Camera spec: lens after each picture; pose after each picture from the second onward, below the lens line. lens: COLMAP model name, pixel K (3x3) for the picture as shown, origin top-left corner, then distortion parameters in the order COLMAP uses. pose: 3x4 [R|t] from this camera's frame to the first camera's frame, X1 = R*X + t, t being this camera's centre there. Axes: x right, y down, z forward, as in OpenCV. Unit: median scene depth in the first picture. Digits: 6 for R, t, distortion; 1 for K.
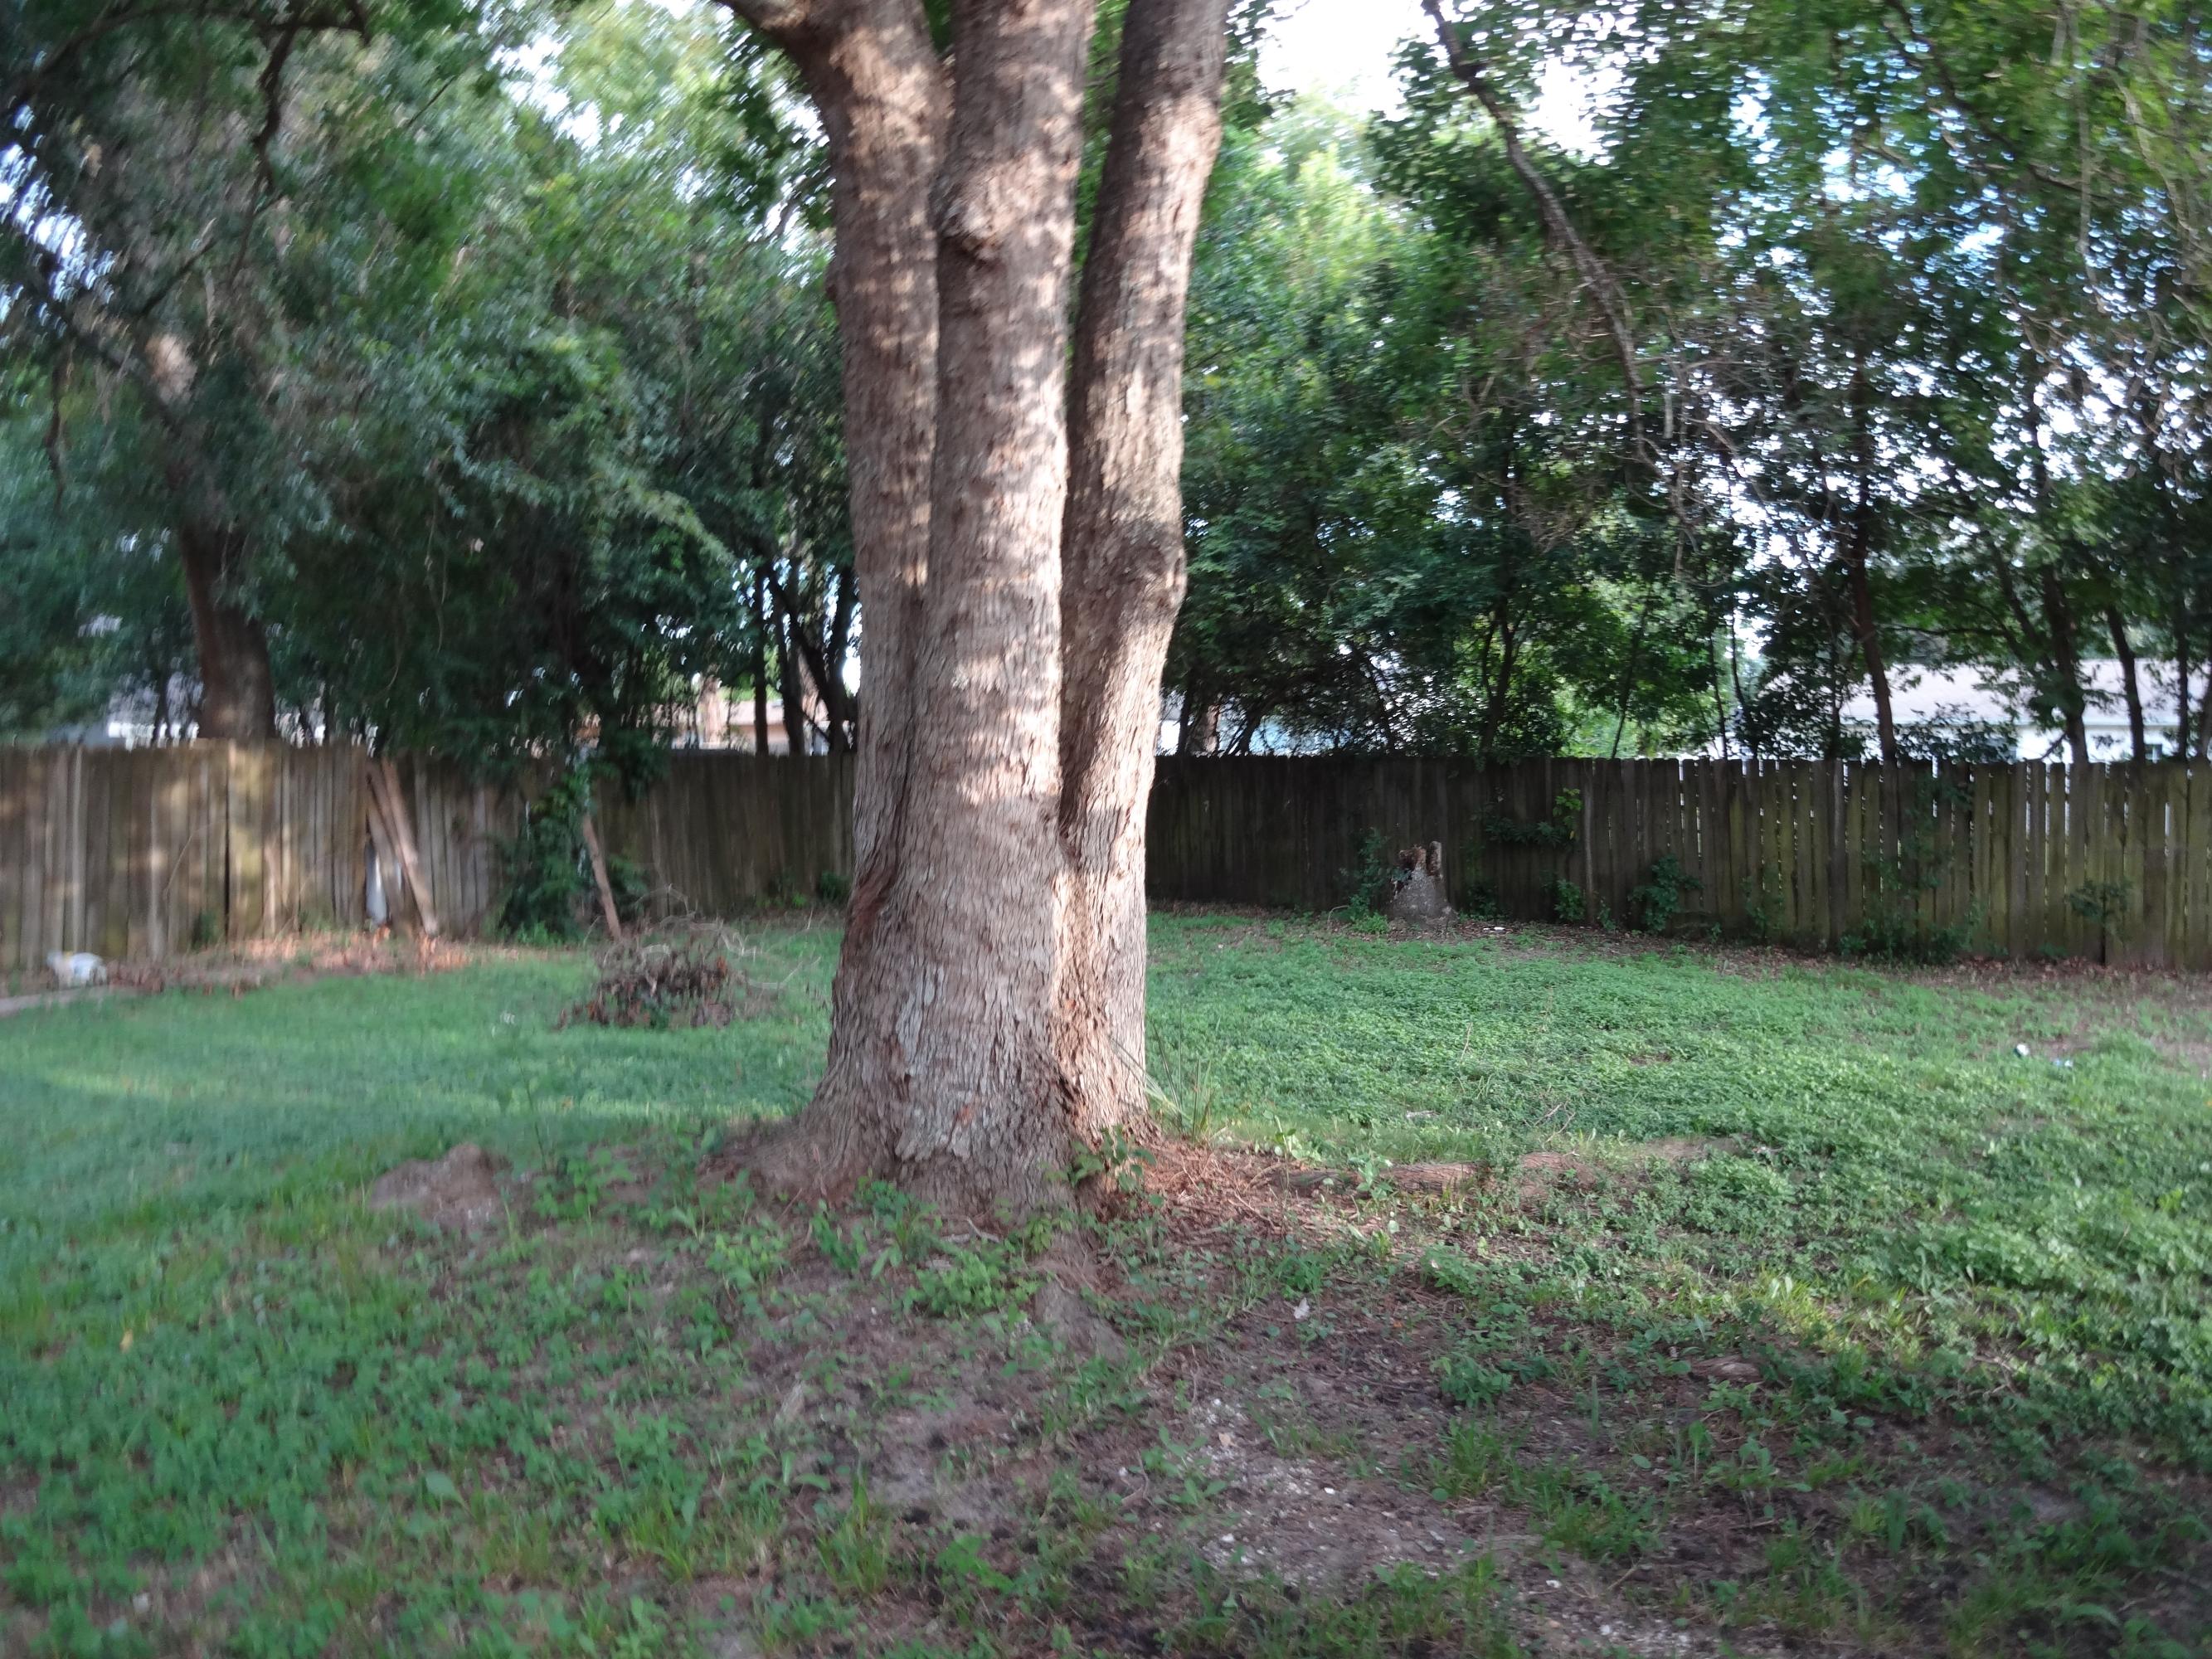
lens RADIAL K [[1631.5, 0, 1126.4], [0, 1631.5, 821.7], [0, 0, 1]] dist [-0.012027, 0.007250]
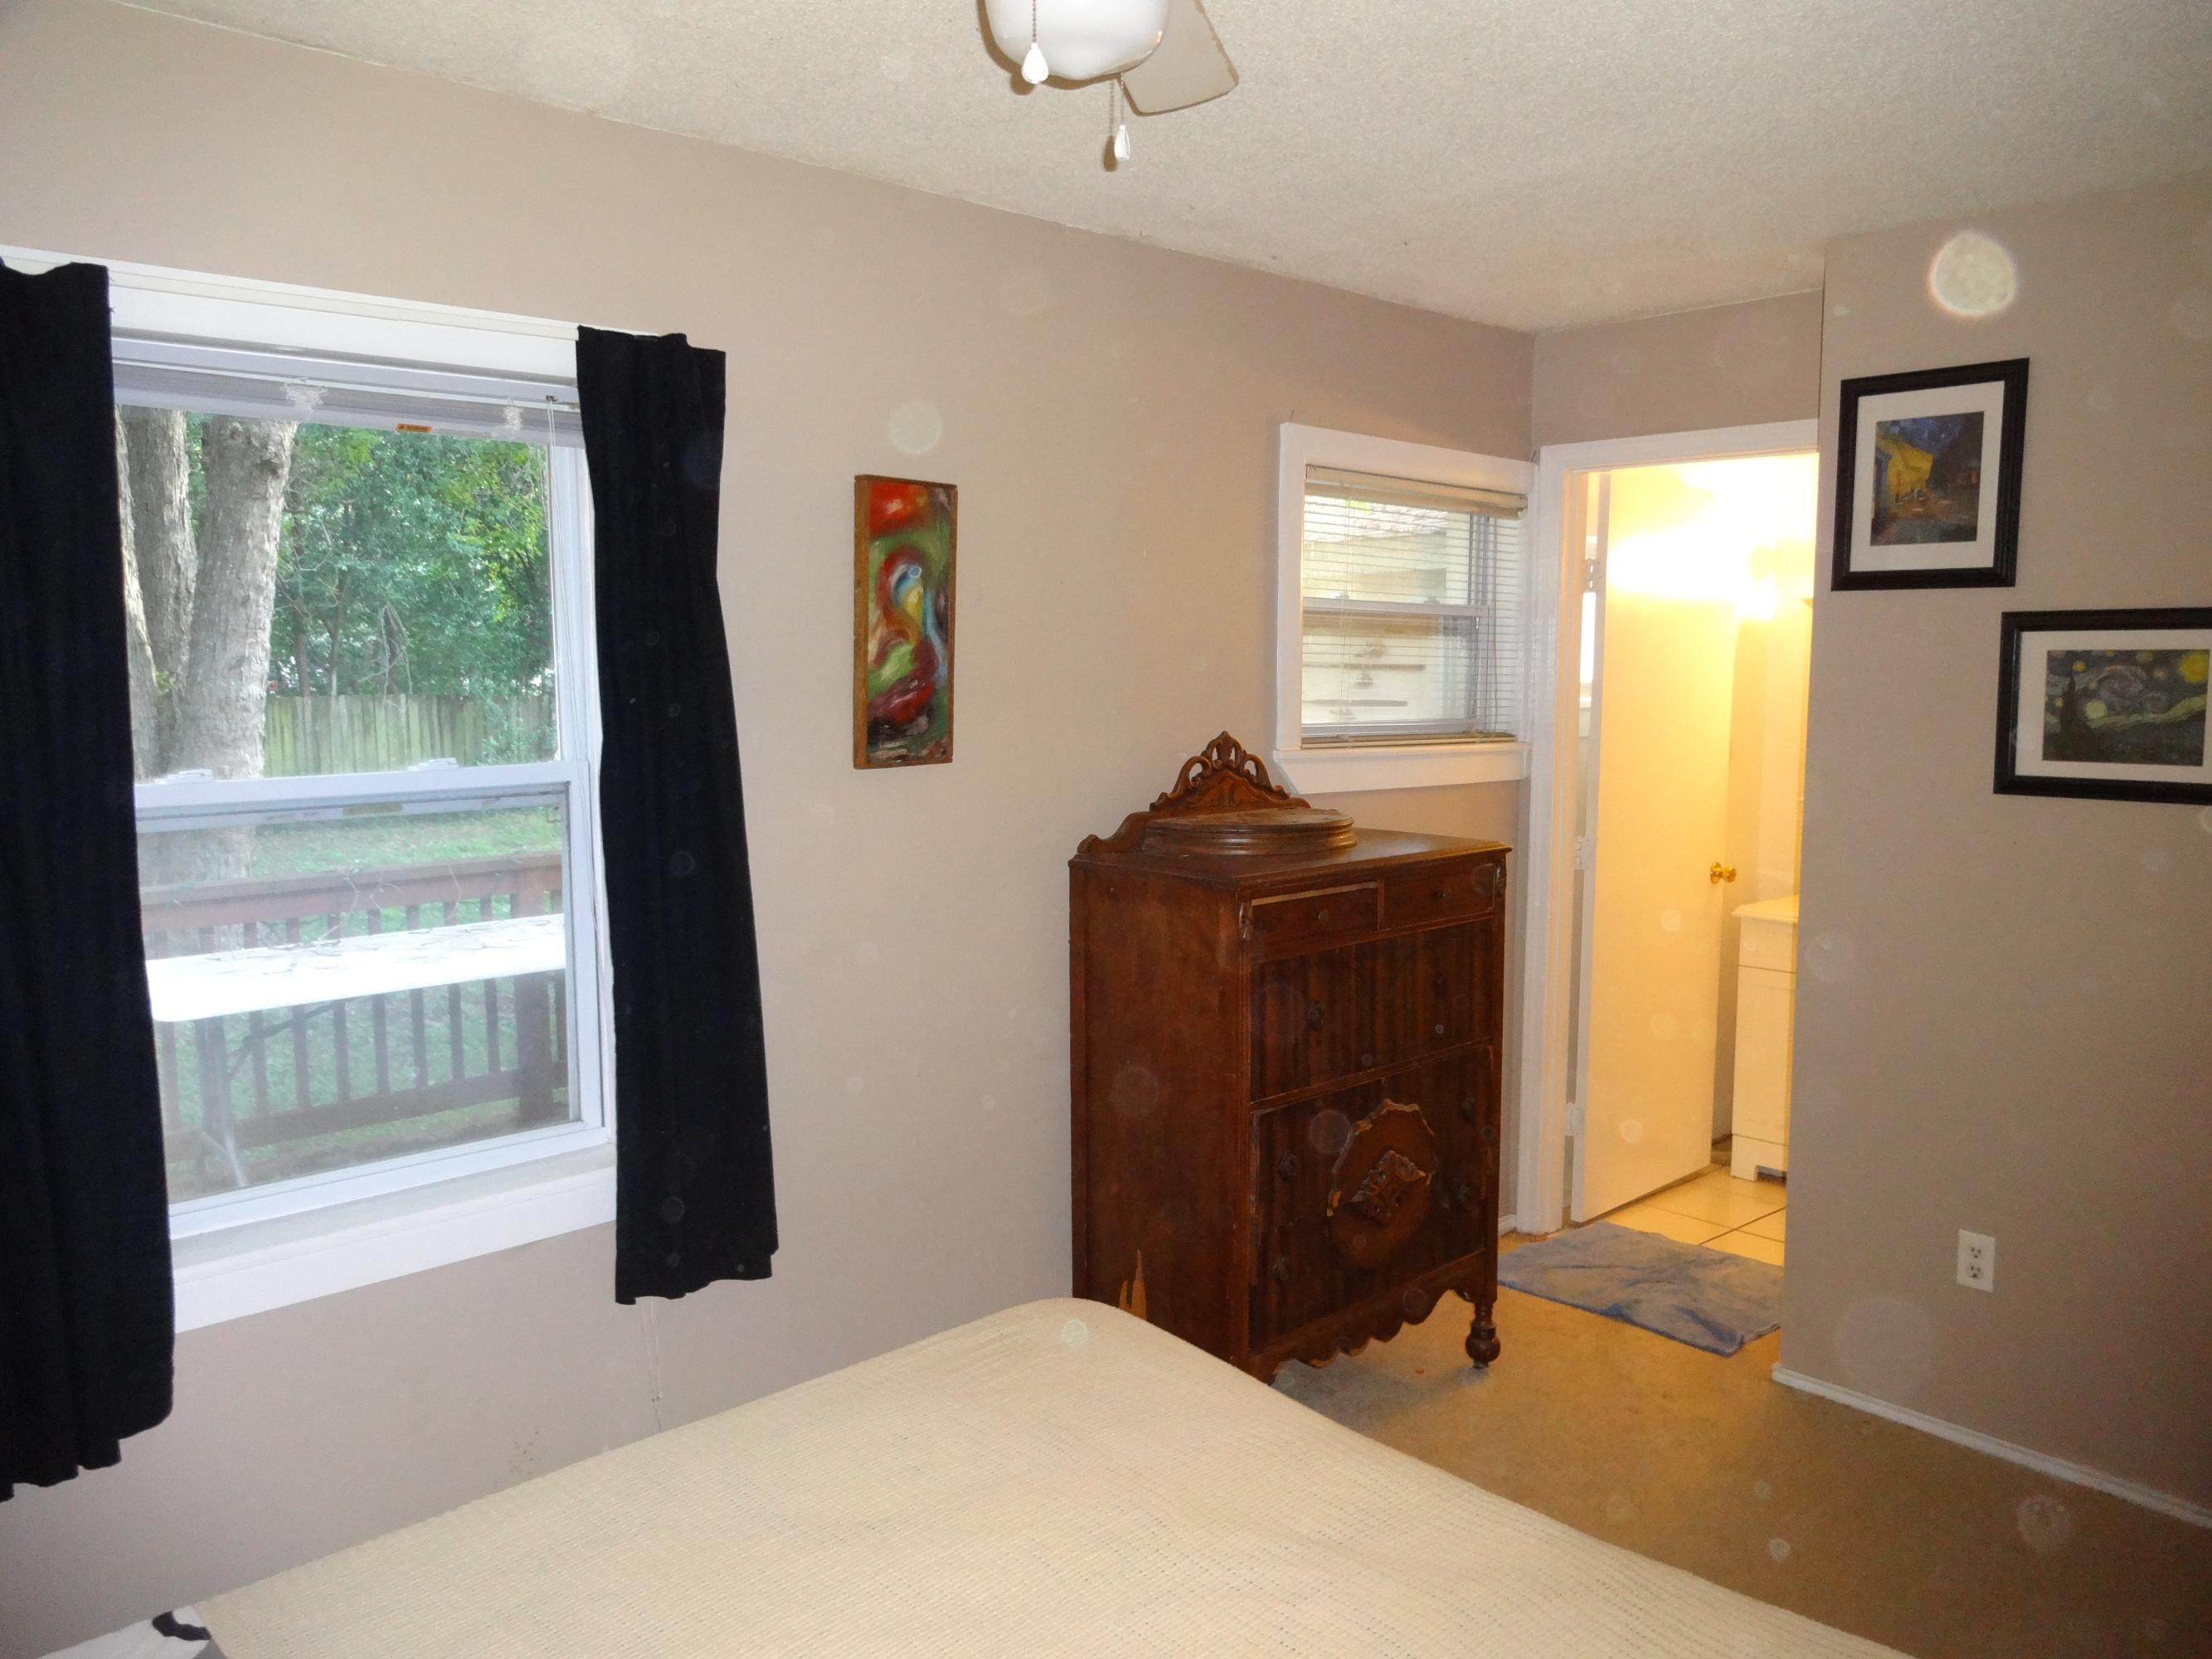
lens RADIAL K [[1631.5, 0, 1107.6], [0, 1631.5, 826.7], [0, 0, 1]] dist [-0.012027, 0.007250]
pose [[0.195208, -0.112061, 0.974339, -1.576347], [0.052760, 0.993212, 0.103661, -0.070937], [-0.979342, 0.031171, 0.199795, -0.279939]]
